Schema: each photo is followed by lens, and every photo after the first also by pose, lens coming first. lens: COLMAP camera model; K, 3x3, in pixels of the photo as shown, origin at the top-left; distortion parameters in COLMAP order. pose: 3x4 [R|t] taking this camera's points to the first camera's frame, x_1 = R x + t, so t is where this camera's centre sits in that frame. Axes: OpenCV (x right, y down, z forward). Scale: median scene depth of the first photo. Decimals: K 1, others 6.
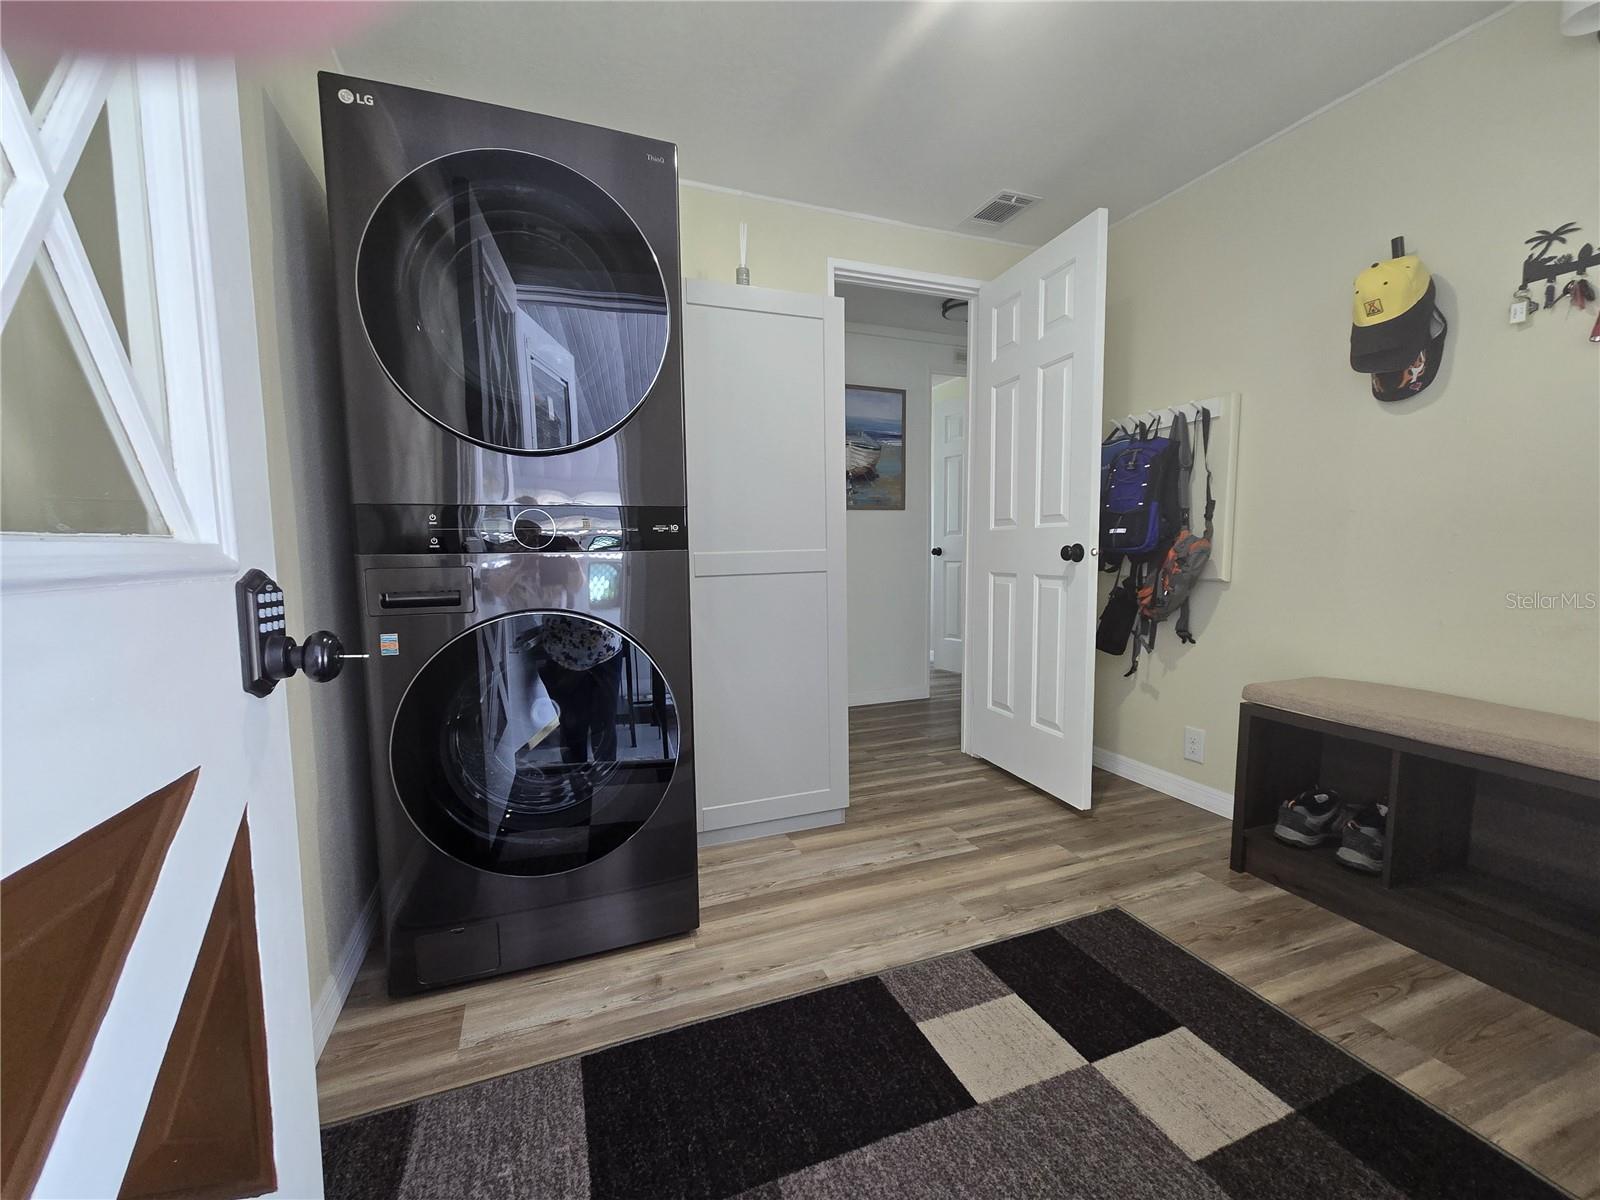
lens RADIAL K [[657.2, 0, 802.9], [0, 657.2, 602.2], [0, 0, 1]] dist [0.003142, -0.001398]
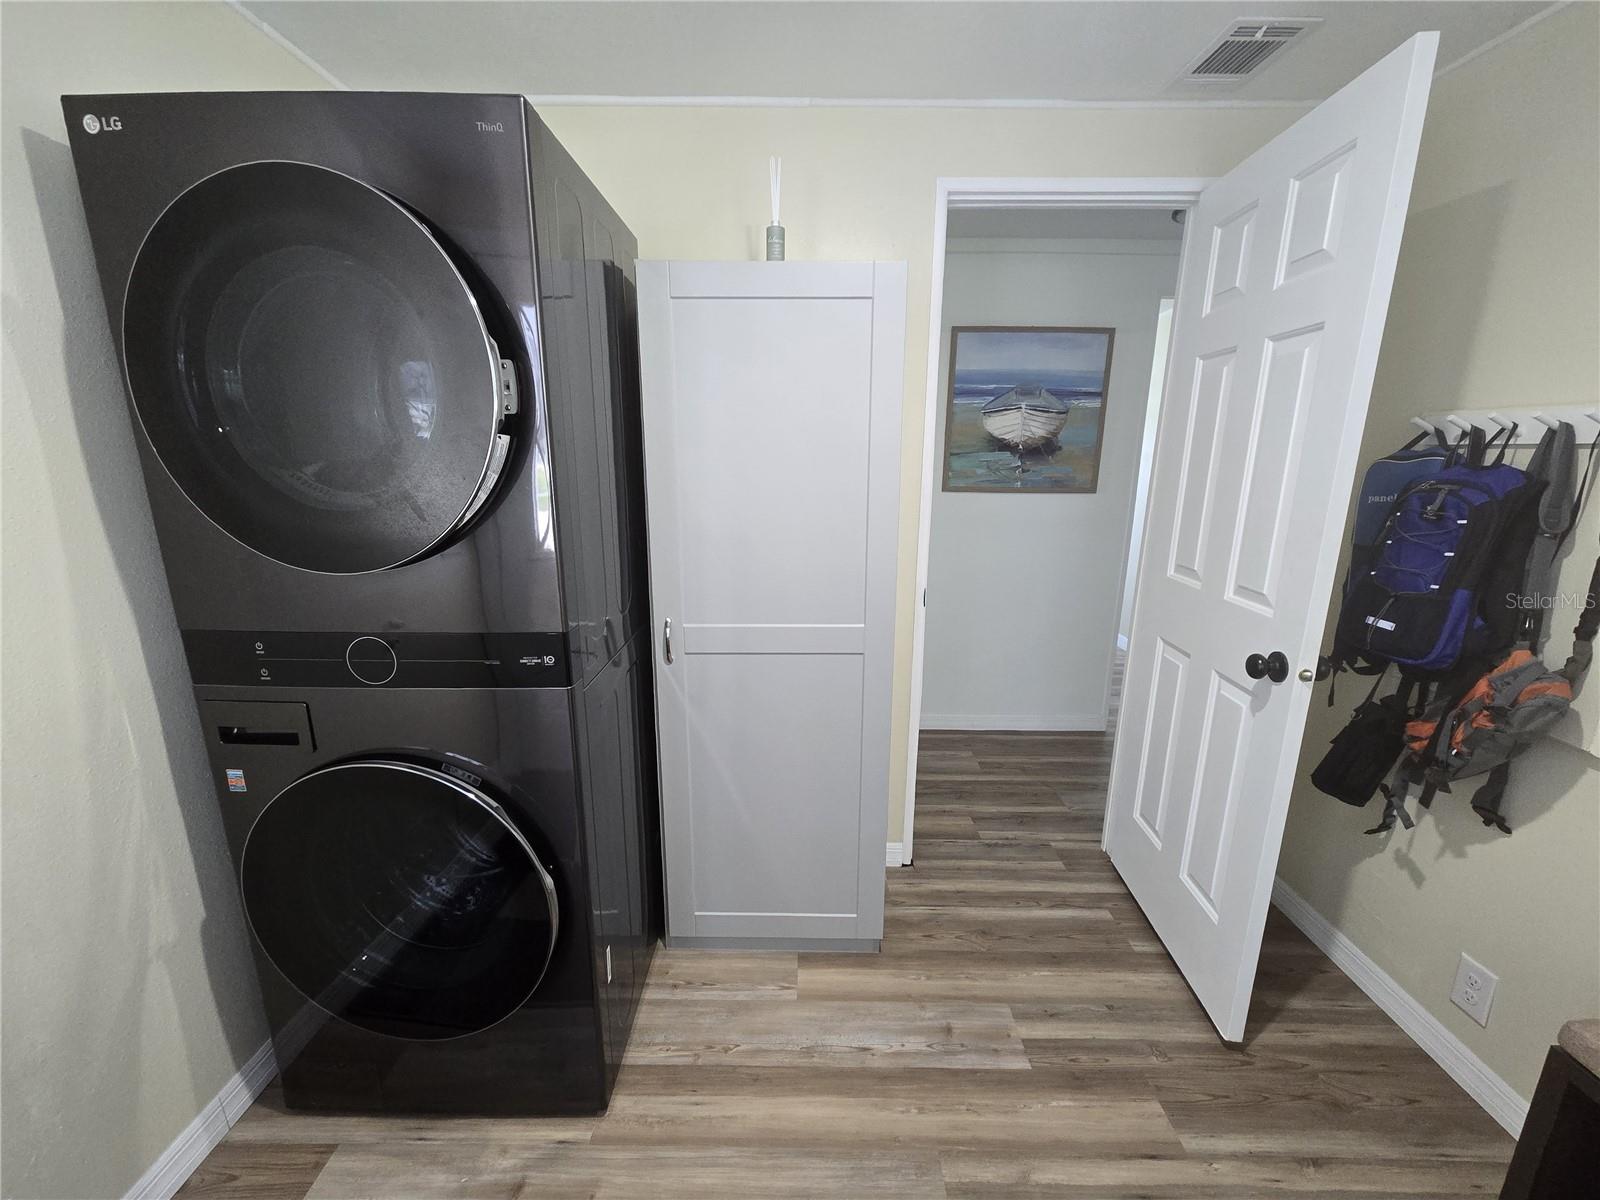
lens RADIAL K [[657.2, 0, 798.8], [0, 657.2, 603.2], [0, 0, 1]] dist [0.003142, -0.001398]
pose [[0.928468, 0.103300, -0.356759, 0.205059], [-0.051465, 0.987060, 0.151866, -0.191158], [0.367831, -0.122642, 0.921770, 0.268259]]
